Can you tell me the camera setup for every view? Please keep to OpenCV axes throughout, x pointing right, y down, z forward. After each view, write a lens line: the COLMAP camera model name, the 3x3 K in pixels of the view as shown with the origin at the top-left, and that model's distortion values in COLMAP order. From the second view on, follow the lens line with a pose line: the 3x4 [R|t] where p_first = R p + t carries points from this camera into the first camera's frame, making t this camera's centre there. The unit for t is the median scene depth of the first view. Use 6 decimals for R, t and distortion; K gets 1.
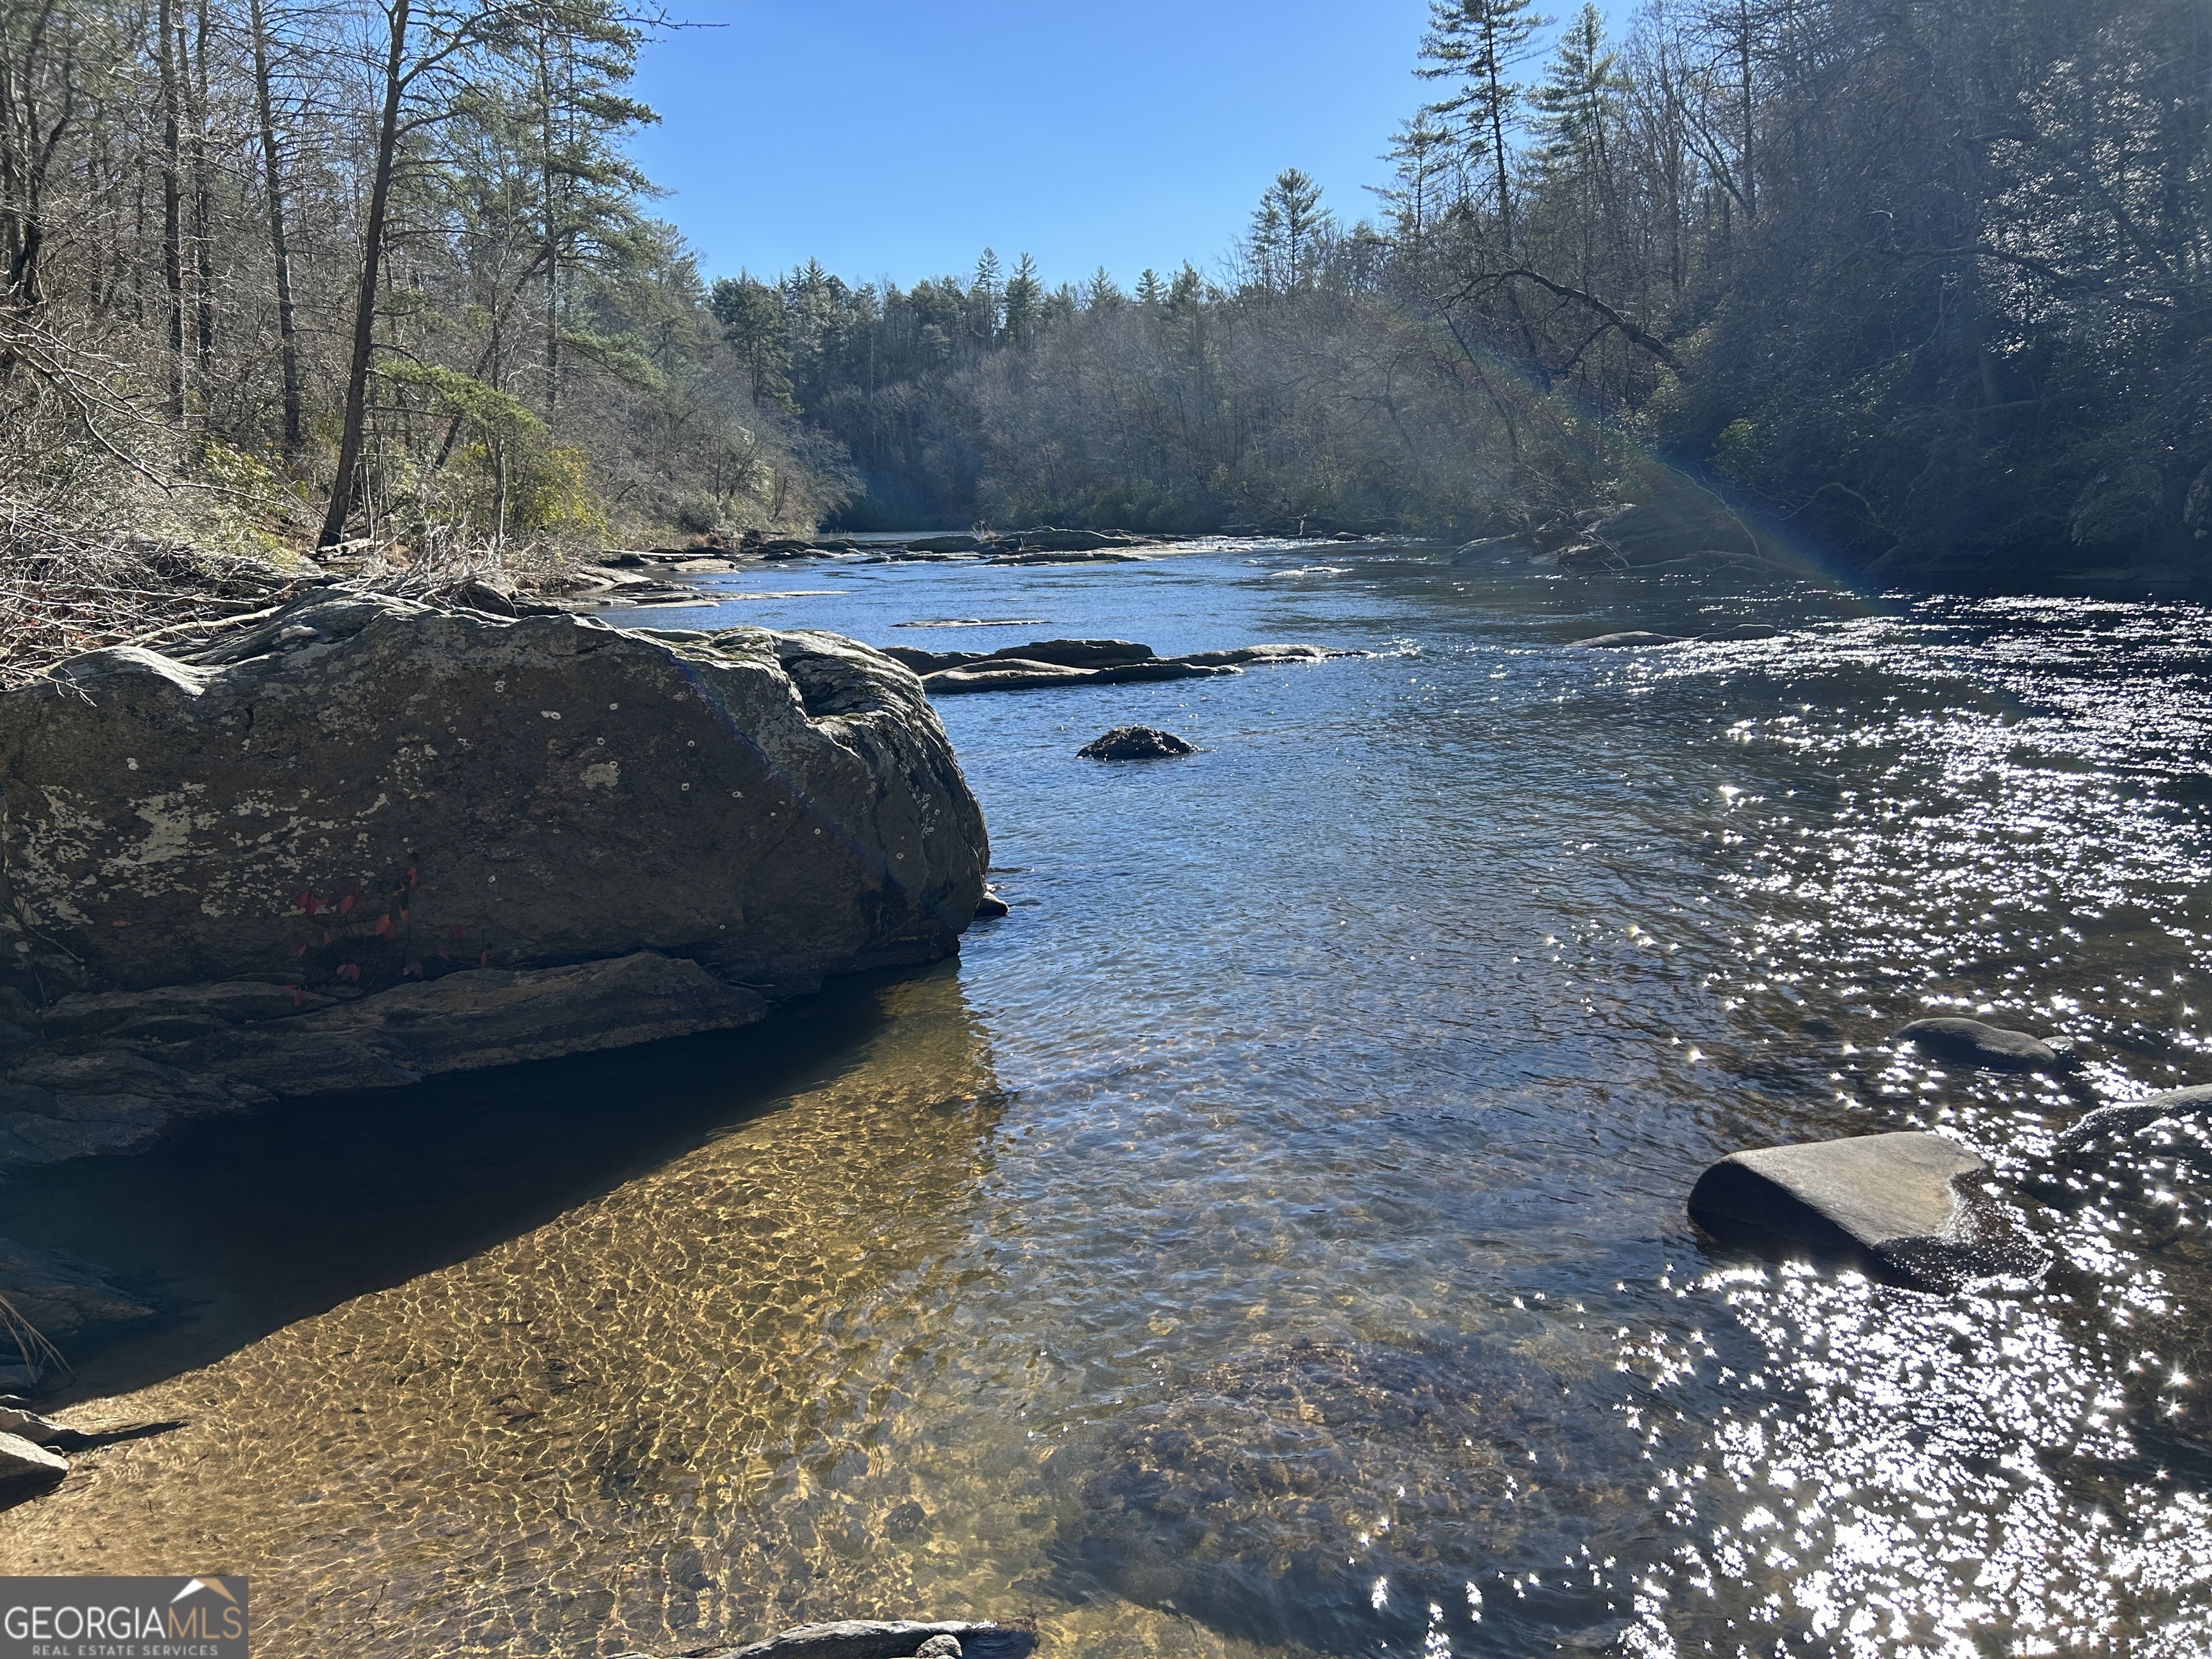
lens RADIAL K [[1624.0, 0, 1112.1], [0, 1624.0, 838.1], [0, 0, 1]] dist [0.050866, -0.058604]
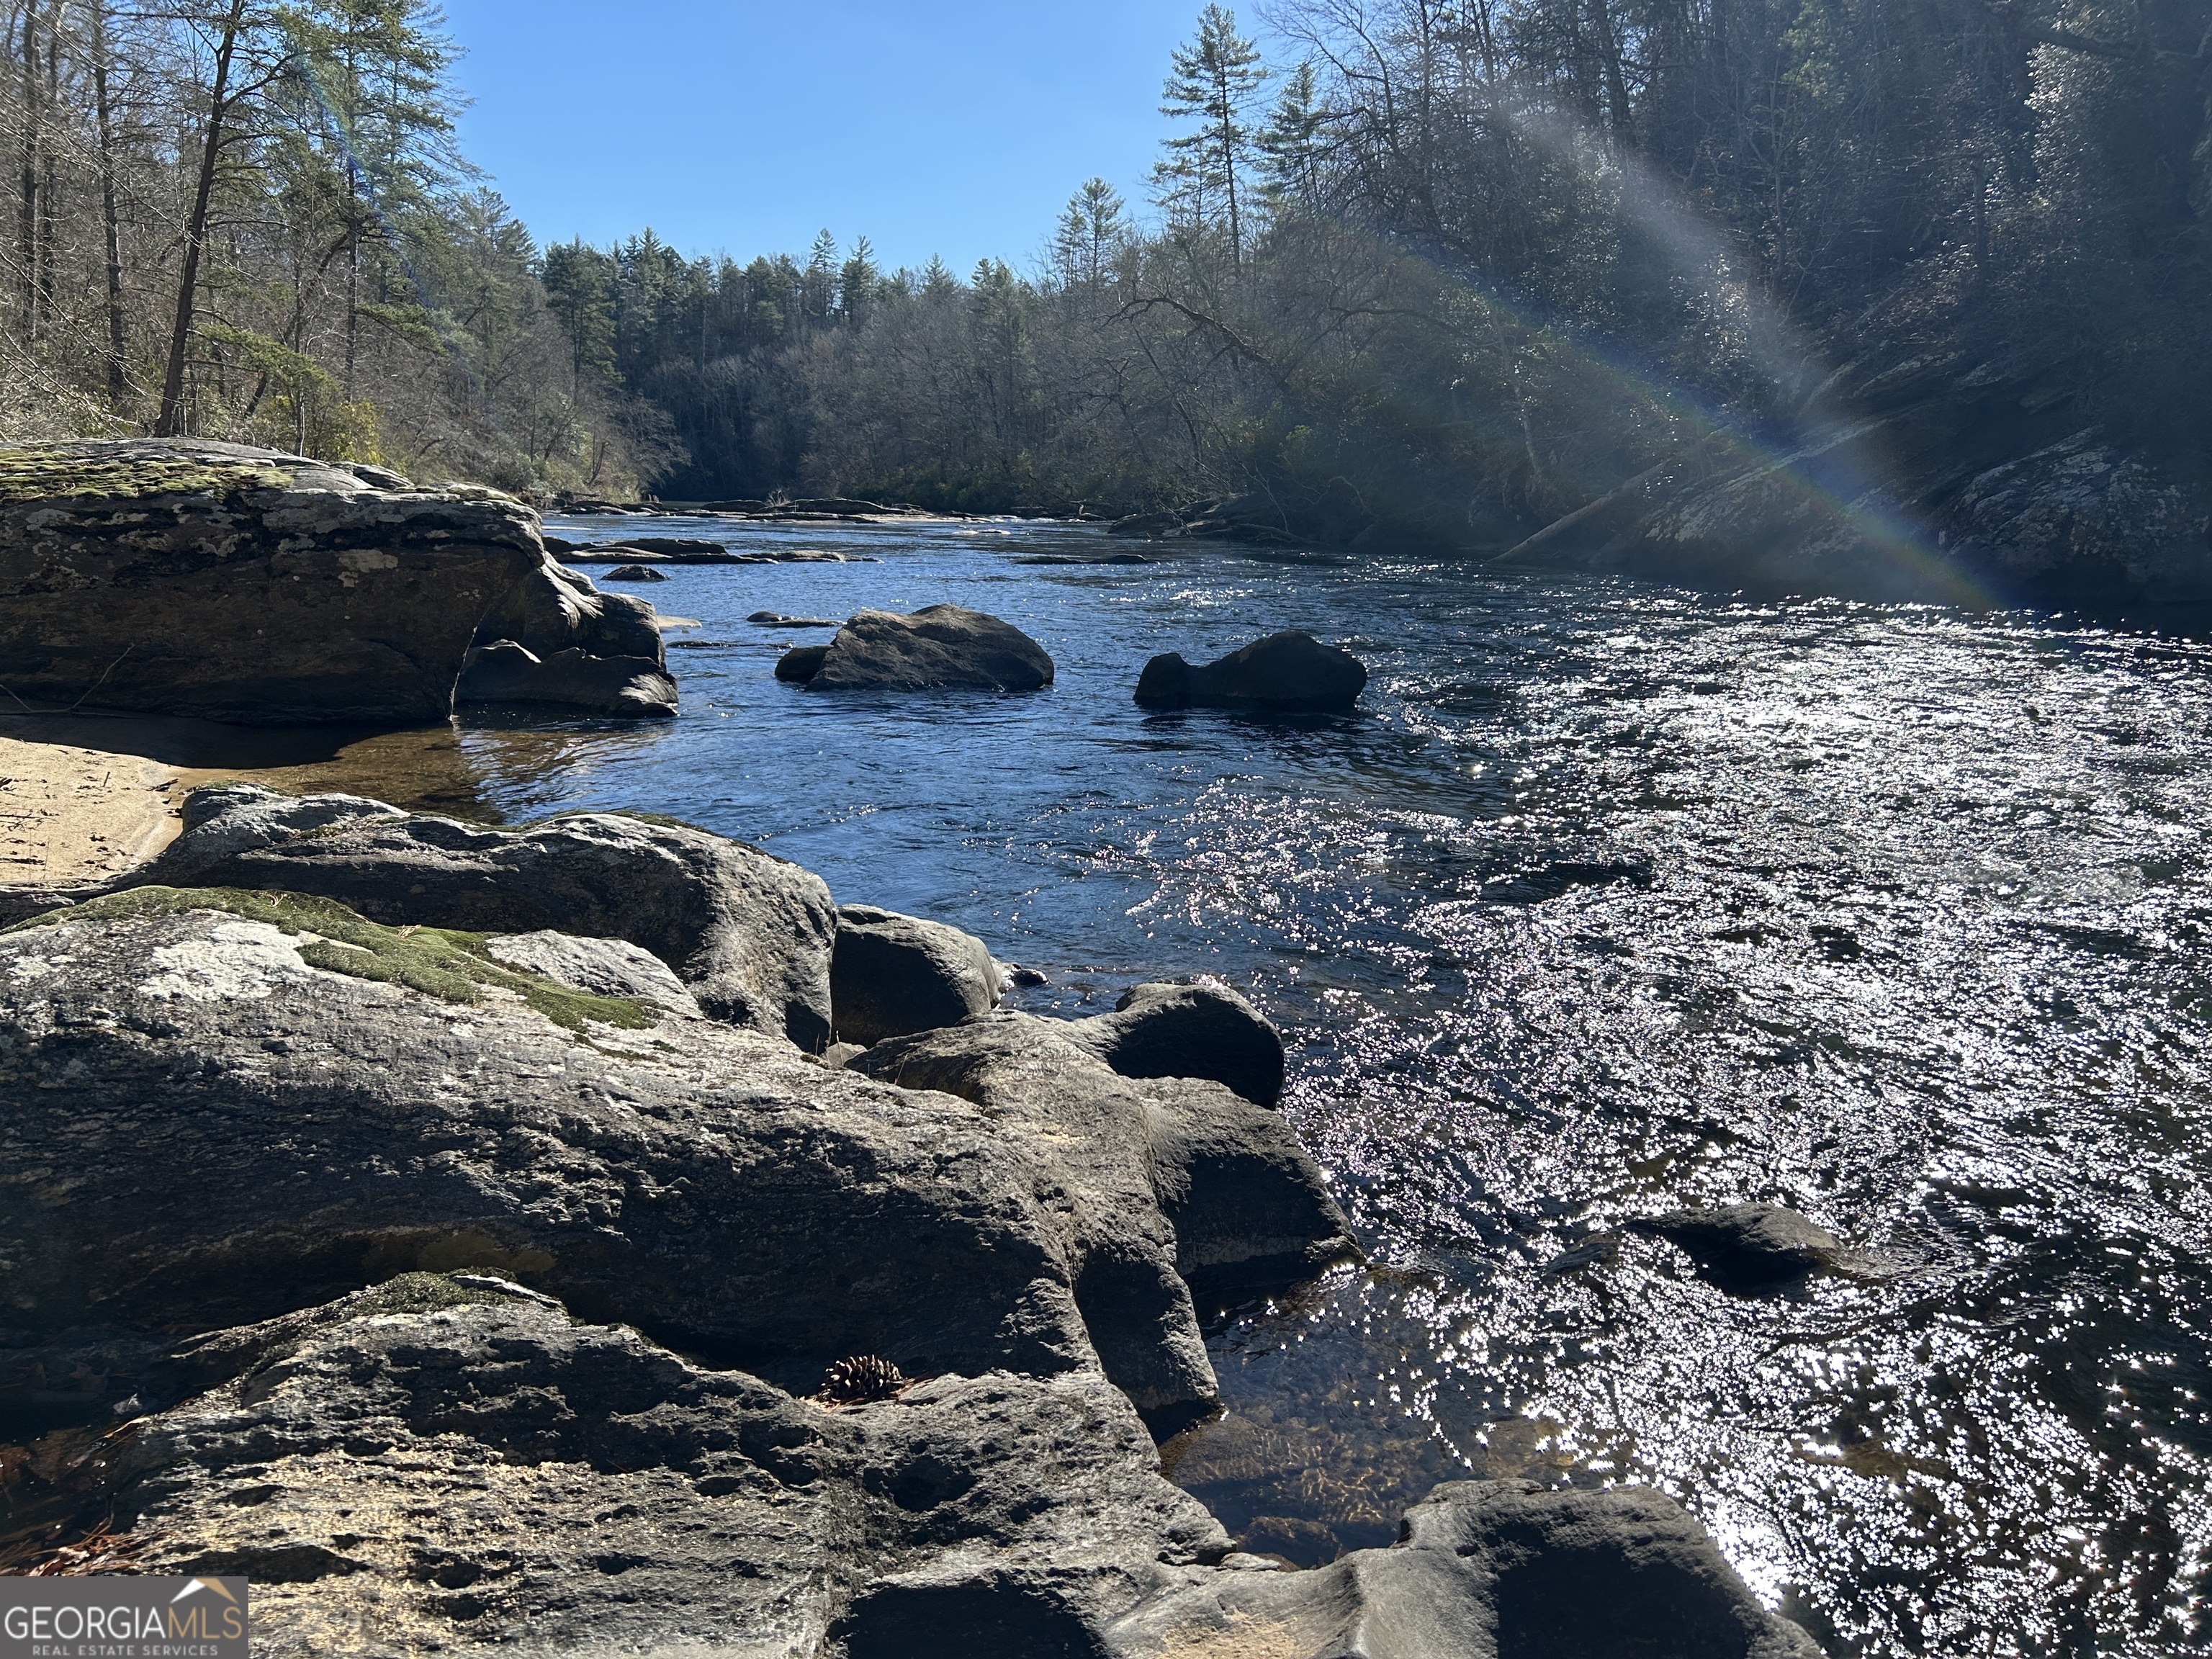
lens RADIAL K [[1624.0, 0, 1101.3], [0, 1624.0, 811.0], [0, 0, 1]] dist [0.050866, -0.058604]
pose [[0.995572, 0.024506, 0.090747, 0.041246], [-0.023749, 0.999674, -0.009413, 0.023225], [-0.090948, 0.007217, 0.995829, -0.094682]]
